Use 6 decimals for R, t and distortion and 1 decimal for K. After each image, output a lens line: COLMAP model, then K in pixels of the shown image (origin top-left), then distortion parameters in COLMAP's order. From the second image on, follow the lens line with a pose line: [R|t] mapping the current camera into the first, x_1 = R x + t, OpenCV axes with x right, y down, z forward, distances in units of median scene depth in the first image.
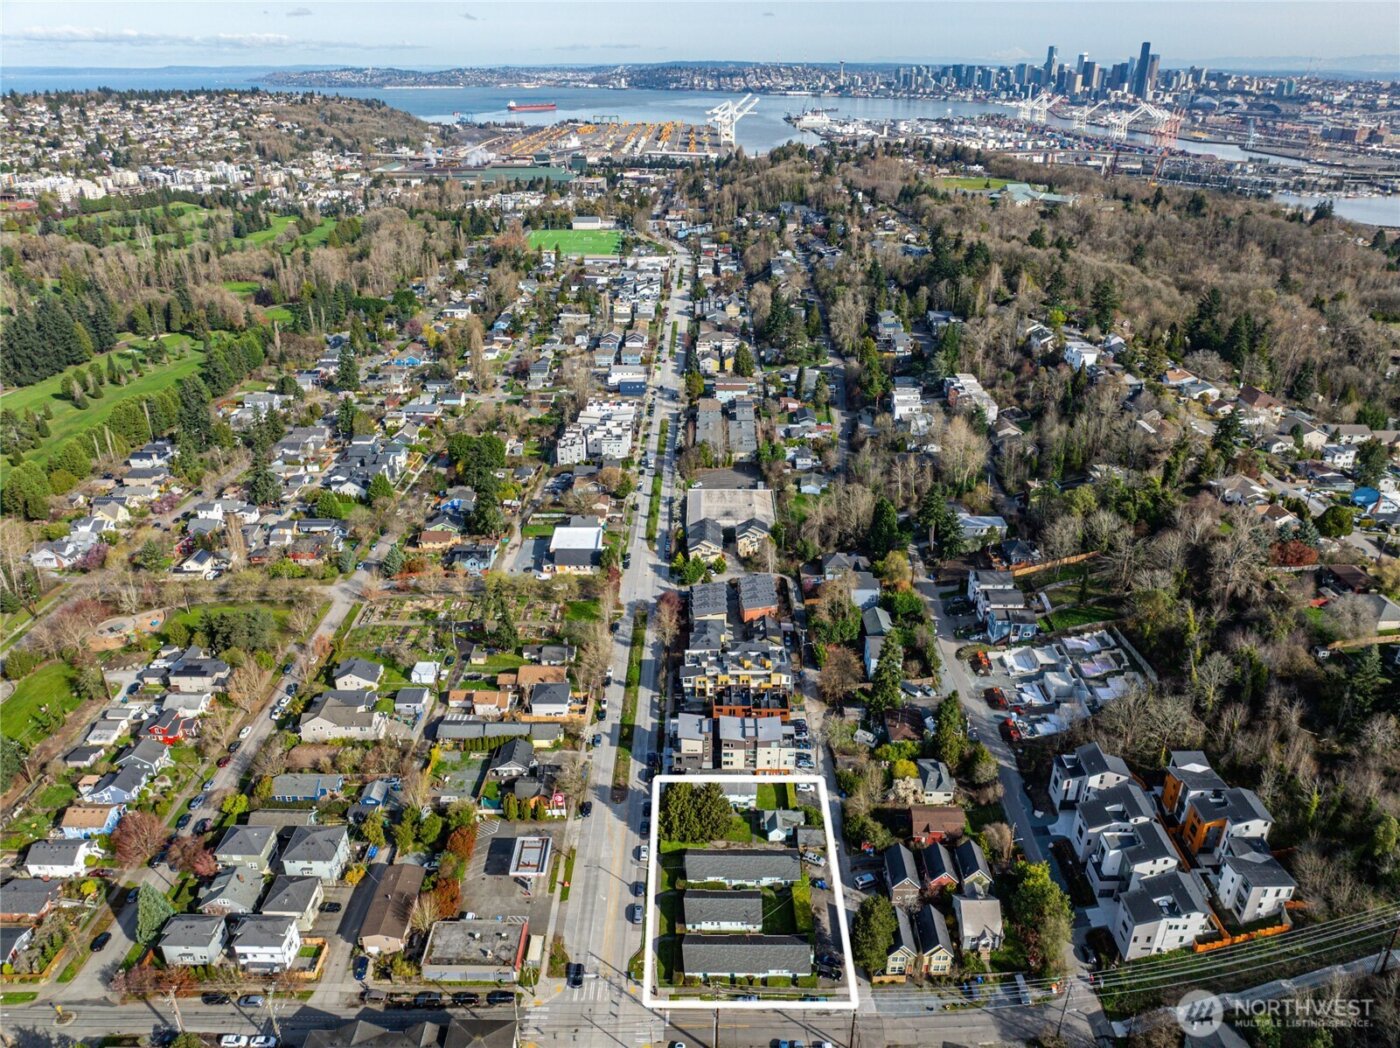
lens RADIAL K [[994.2, 0, 700.0], [0, 994.2, 524.0], [0, 0, 1]] dist [-0.046795, 0.009502]
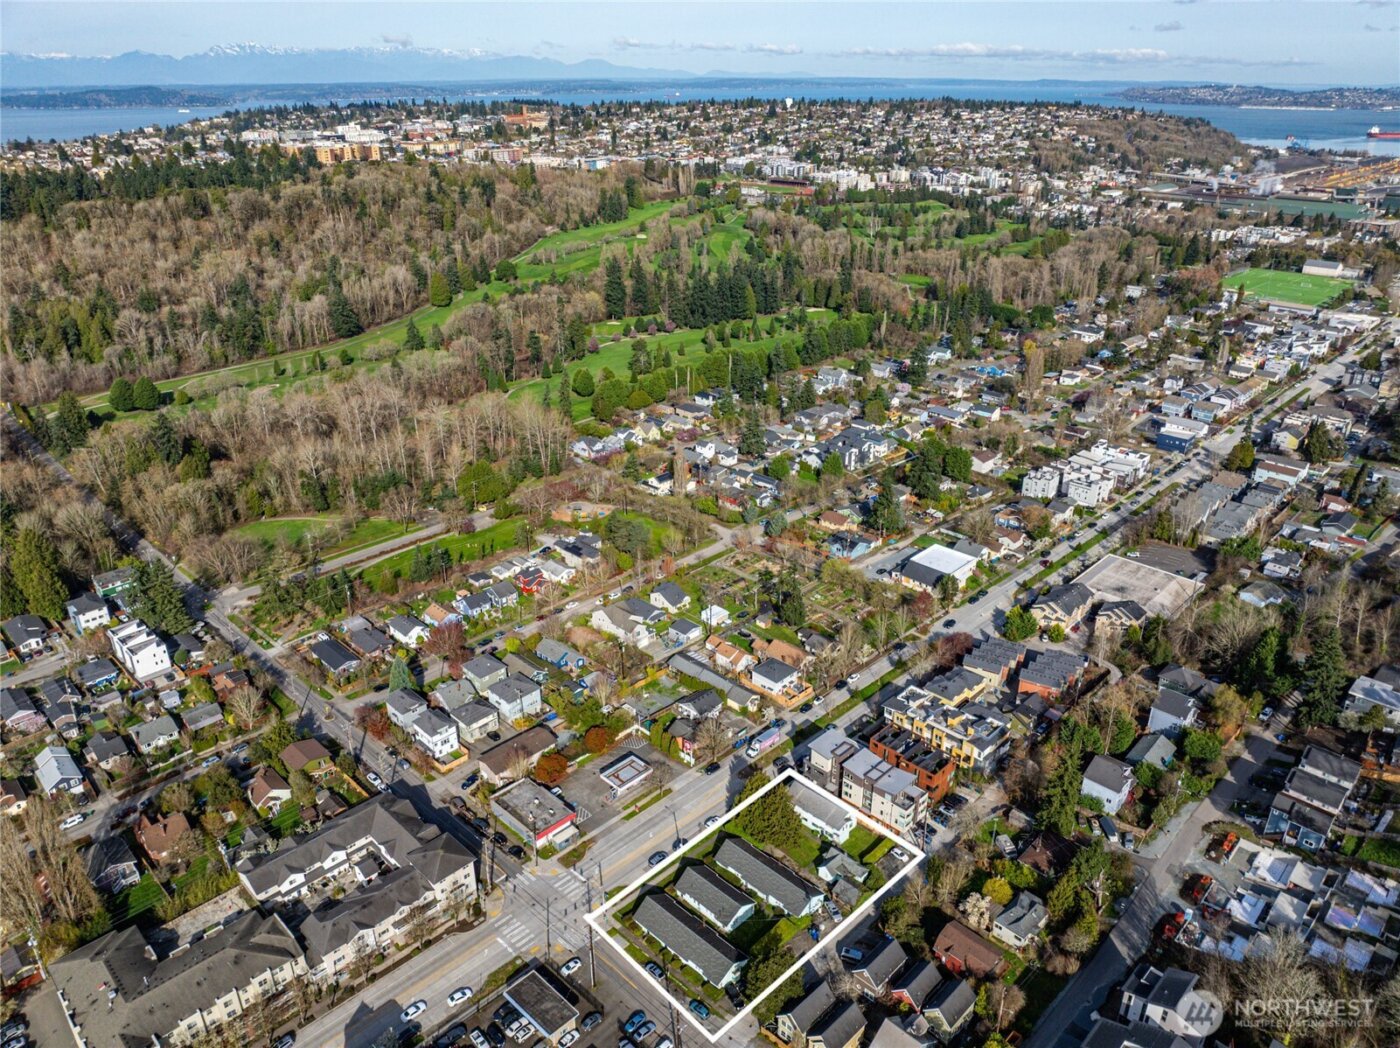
lens RADIAL K [[994.2, 0, 700.0], [0, 994.2, 524.0], [0, 0, 1]] dist [-0.046795, 0.009502]
pose [[0.709199, 0.284513, -0.645049, 0.293884], [-0.292711, 0.951194, 0.097724, -0.039448], [0.641371, 0.119508, 0.757867, 0.084428]]
